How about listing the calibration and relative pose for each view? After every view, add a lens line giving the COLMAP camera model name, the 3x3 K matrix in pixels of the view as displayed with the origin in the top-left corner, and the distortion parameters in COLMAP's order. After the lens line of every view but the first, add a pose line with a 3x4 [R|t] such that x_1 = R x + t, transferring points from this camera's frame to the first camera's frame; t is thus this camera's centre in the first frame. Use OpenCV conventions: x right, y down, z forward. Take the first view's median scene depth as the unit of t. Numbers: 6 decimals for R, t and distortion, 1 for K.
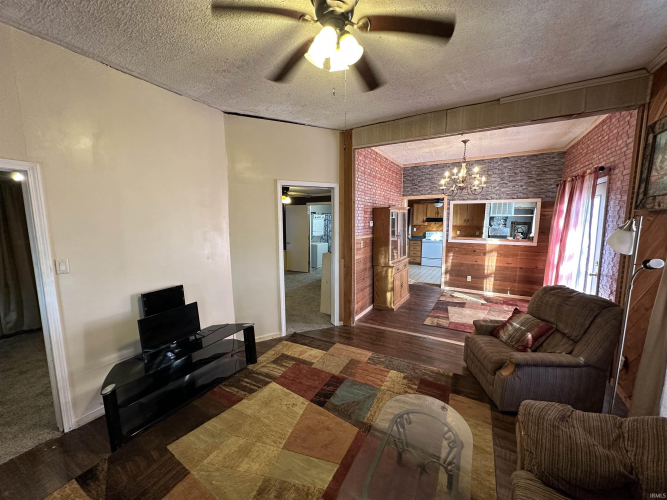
lens RADIAL K [[264.5, 0, 332.6], [0, 264.5, 251.1], [0, 0, 1]] dist [-0.001869, -0.000092]
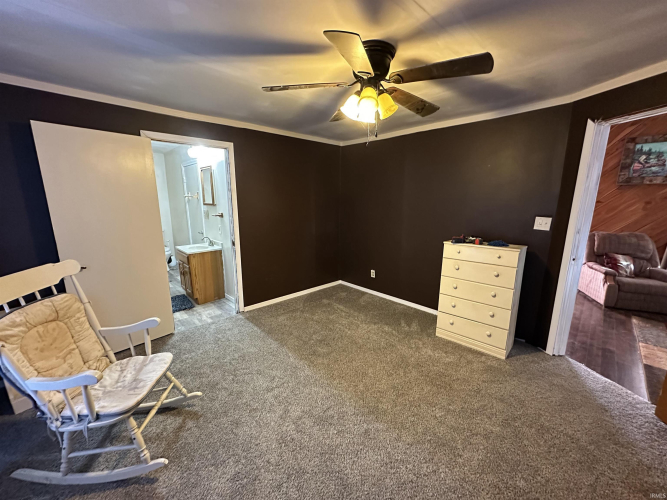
lens RADIAL K [[264.5, 0, 335.3], [0, 264.5, 253.3], [0, 0, 1]] dist [-0.001869, -0.000092]
pose [[0.280772, -0.193641, 0.940037, -0.644369], [0.114364, 0.979208, 0.167551, -0.113577], [-0.952936, 0.060463, 0.297080, 1.235597]]
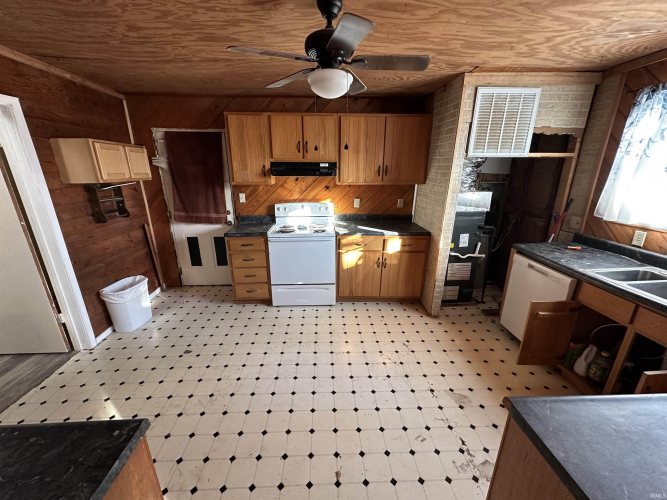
lens RADIAL K [[264.5, 0, 334.1], [0, 264.5, 251.4], [0, 0, 1]] dist [-0.001869, -0.000092]
pose [[0.839319, -0.160844, 0.519300, 0.500679], [0.062571, 0.977463, 0.201621, -0.170790], [-0.540026, -0.136732, 0.830468, 1.450866]]
